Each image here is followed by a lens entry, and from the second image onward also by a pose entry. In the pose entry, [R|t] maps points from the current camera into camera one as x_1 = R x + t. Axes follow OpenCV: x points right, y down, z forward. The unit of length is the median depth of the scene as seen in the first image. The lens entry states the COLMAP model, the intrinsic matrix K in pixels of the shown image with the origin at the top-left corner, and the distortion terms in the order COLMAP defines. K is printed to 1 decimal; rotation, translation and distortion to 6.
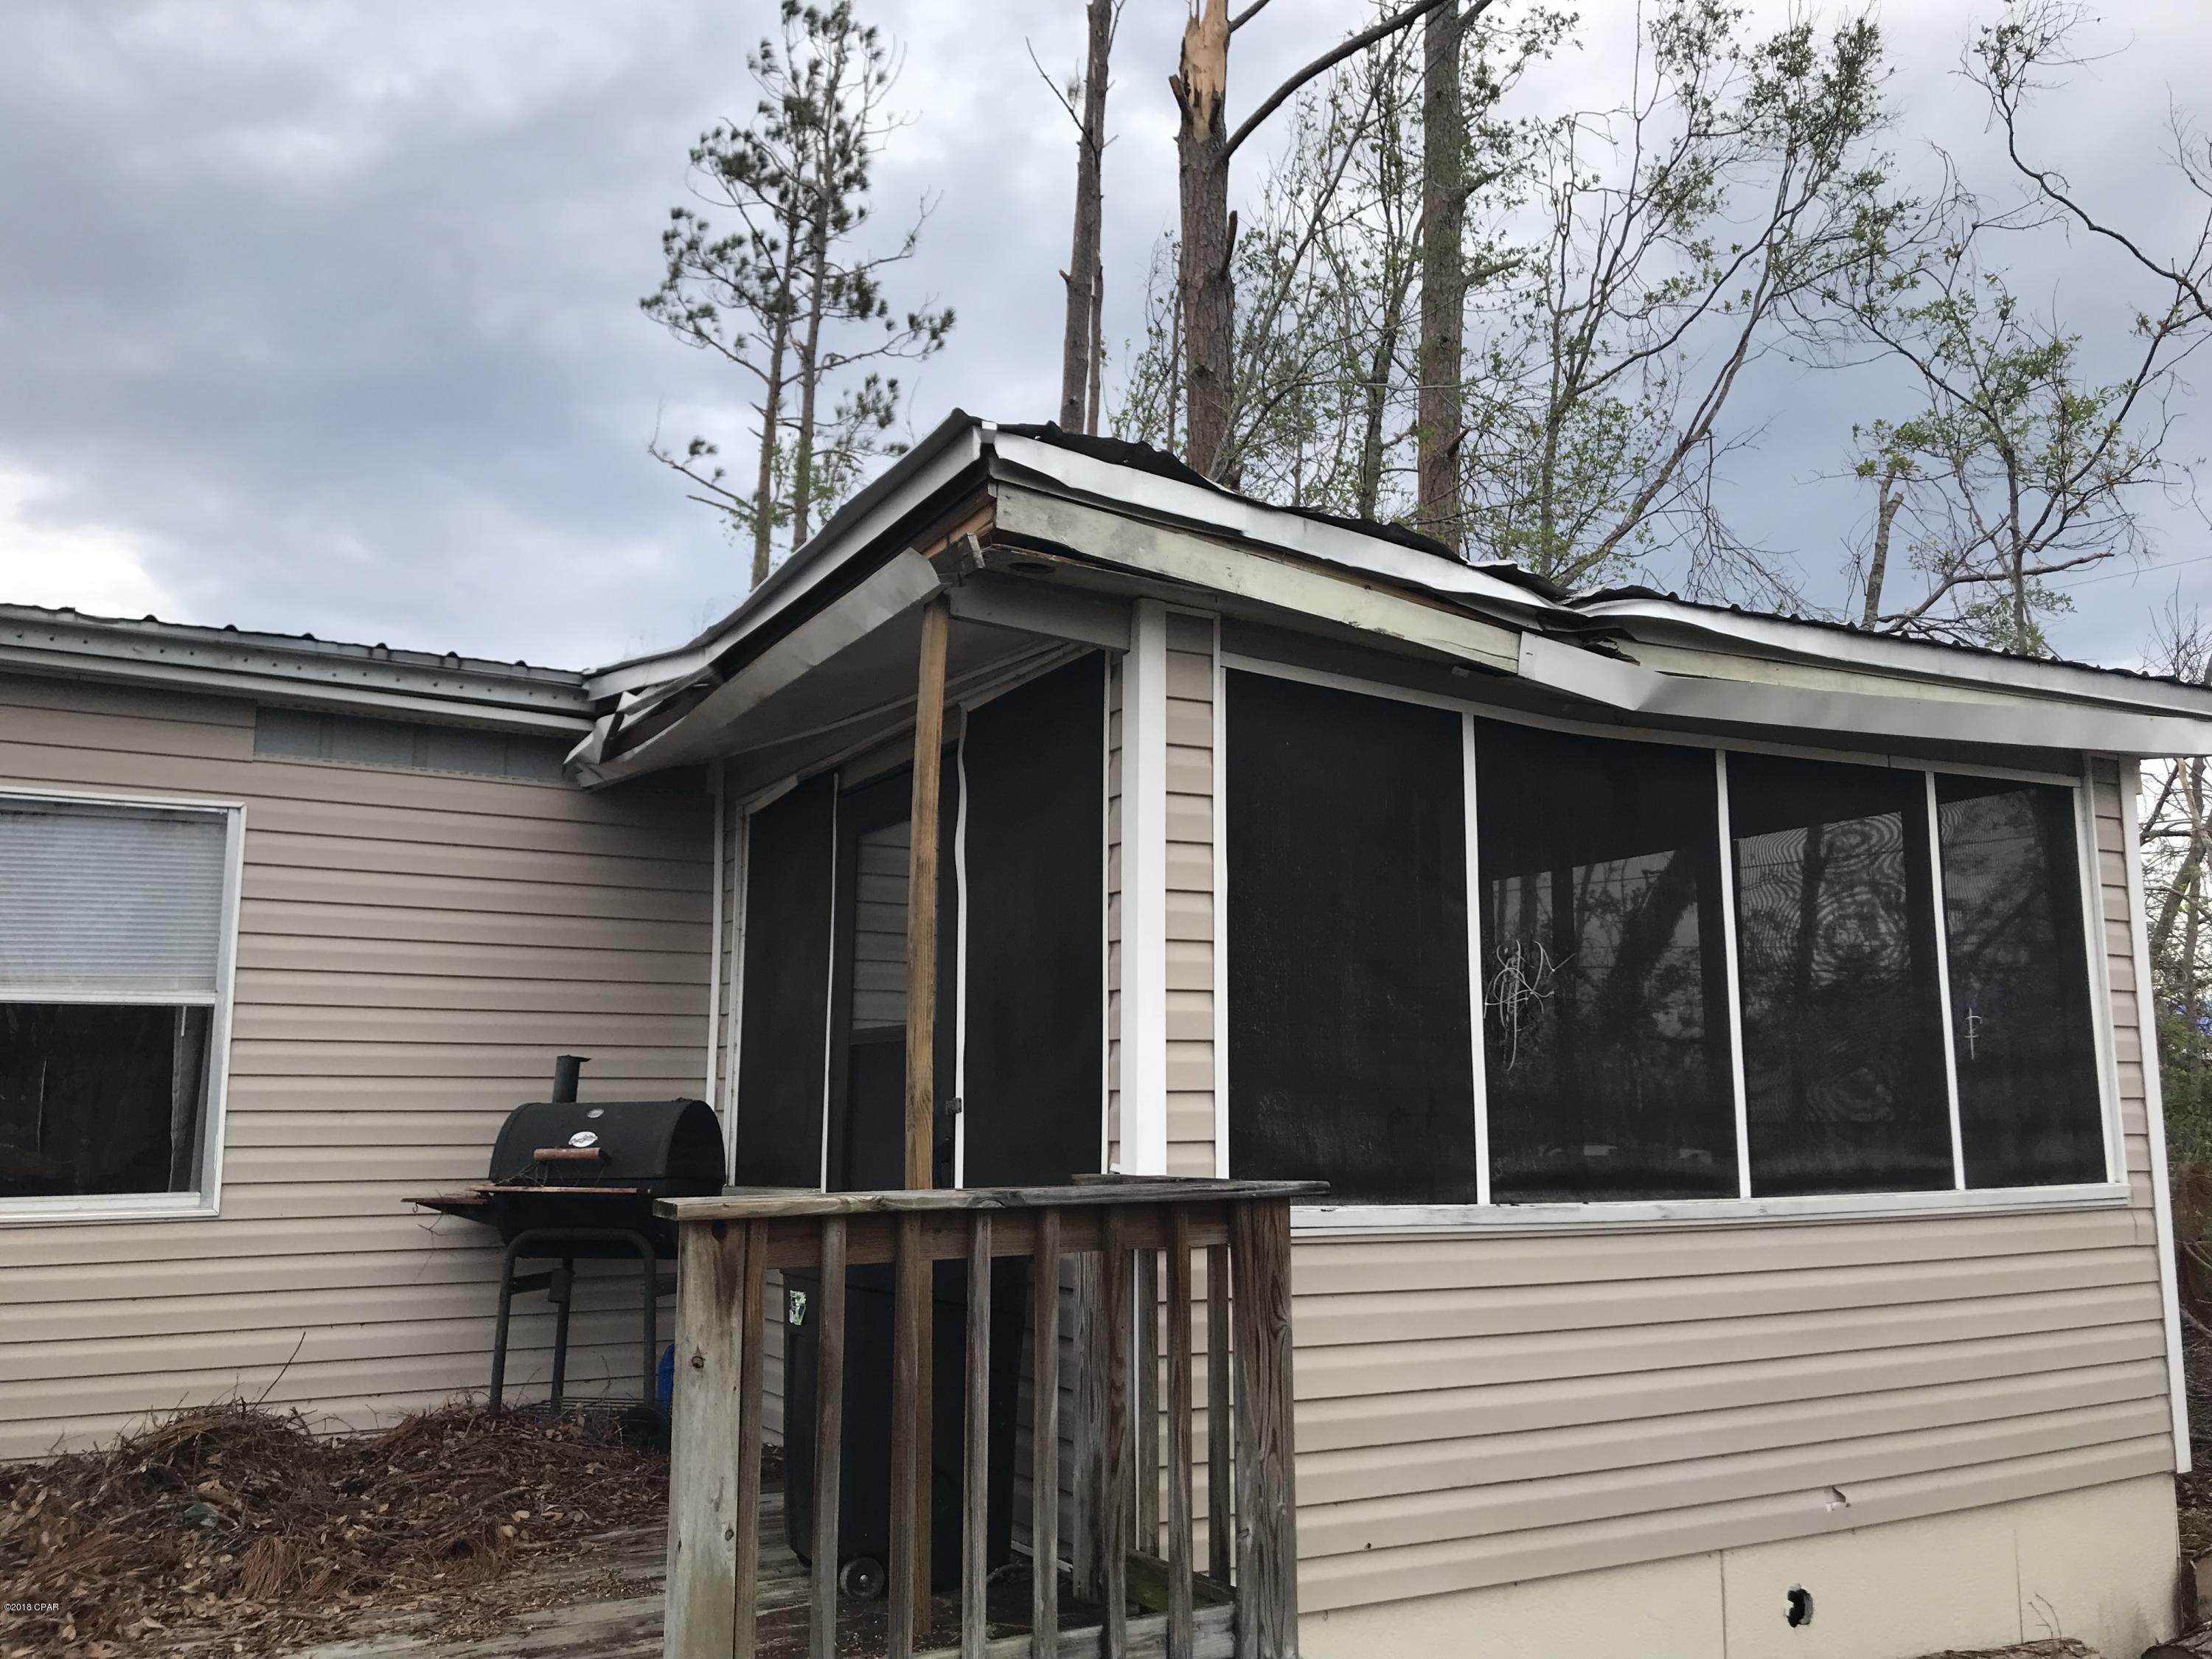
lens RADIAL K [[1827.8, 0, 1106.0], [0, 1827.8, 829.5], [0, 0, 1]] dist [-0.000677, -0.009407]
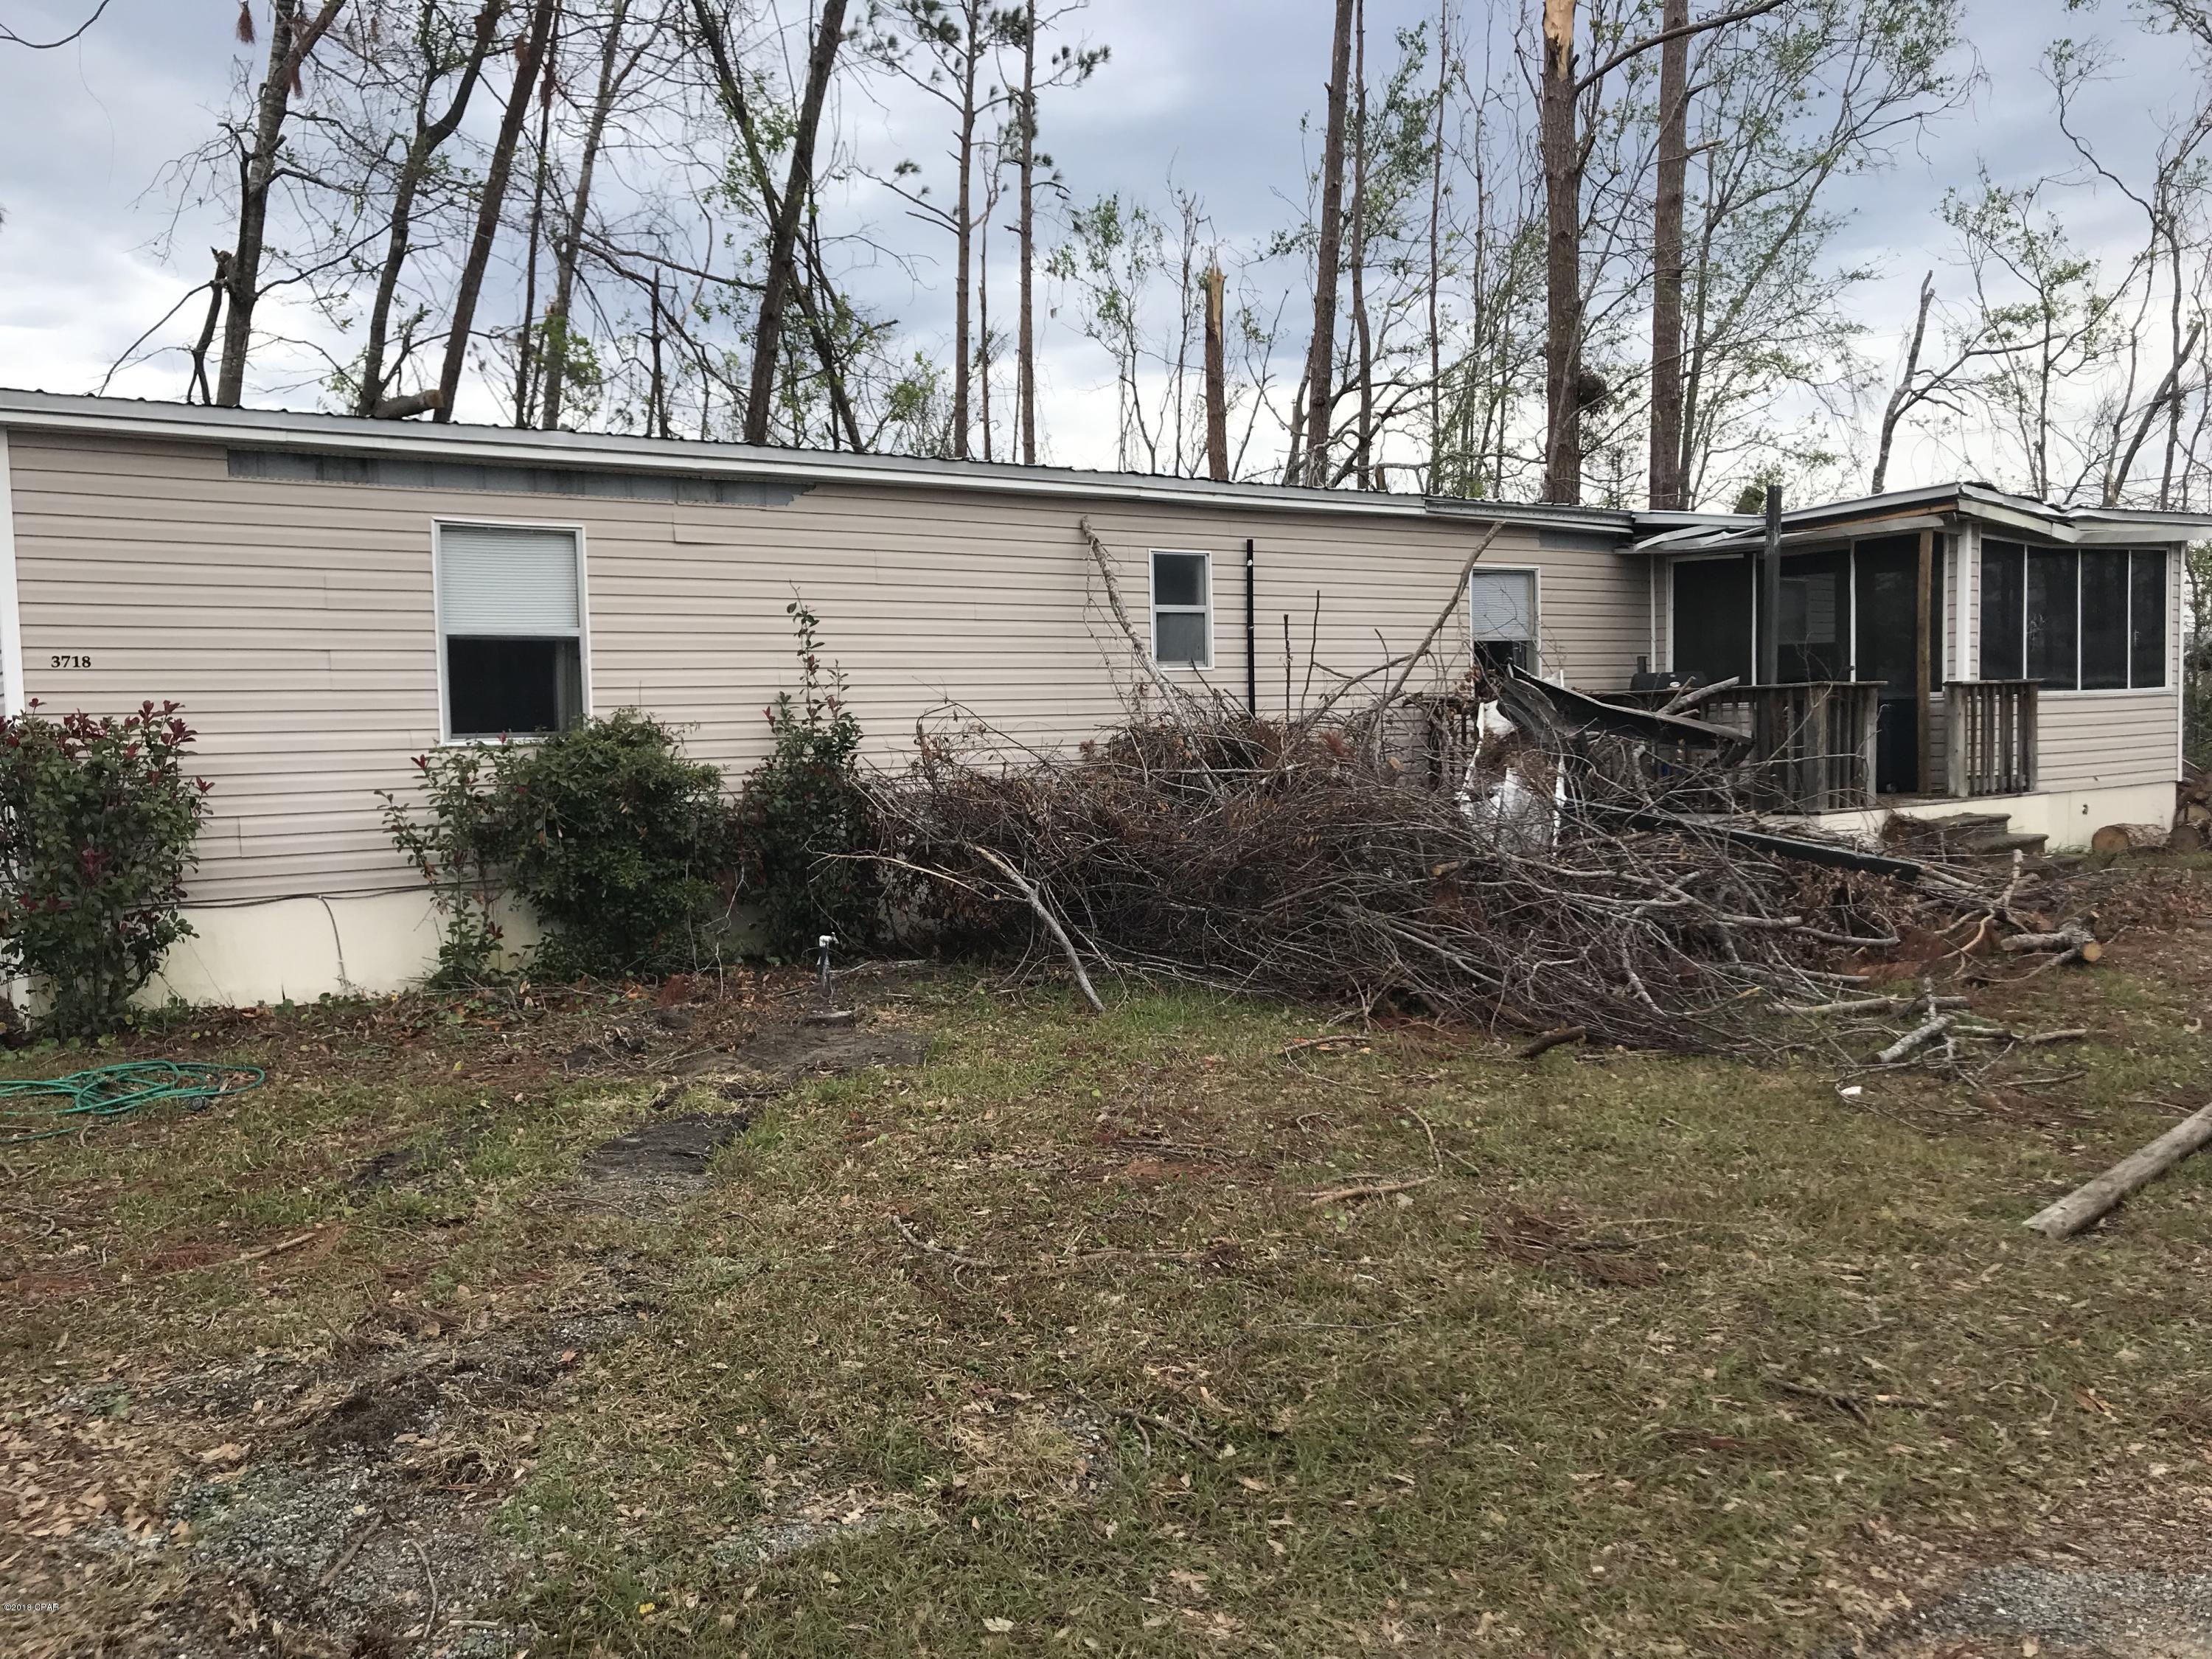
lens RADIAL K [[1811.9, 0, 1106.0], [0, 1811.9, 829.5], [0, 0, 1]] dist [-0.084976, 0.109668]
pose [[0.994744, -0.026849, 0.098807, -0.509408], [0.005487, 0.977599, 0.210405, -0.070363], [-0.102243, -0.208757, 0.972608, -0.592069]]
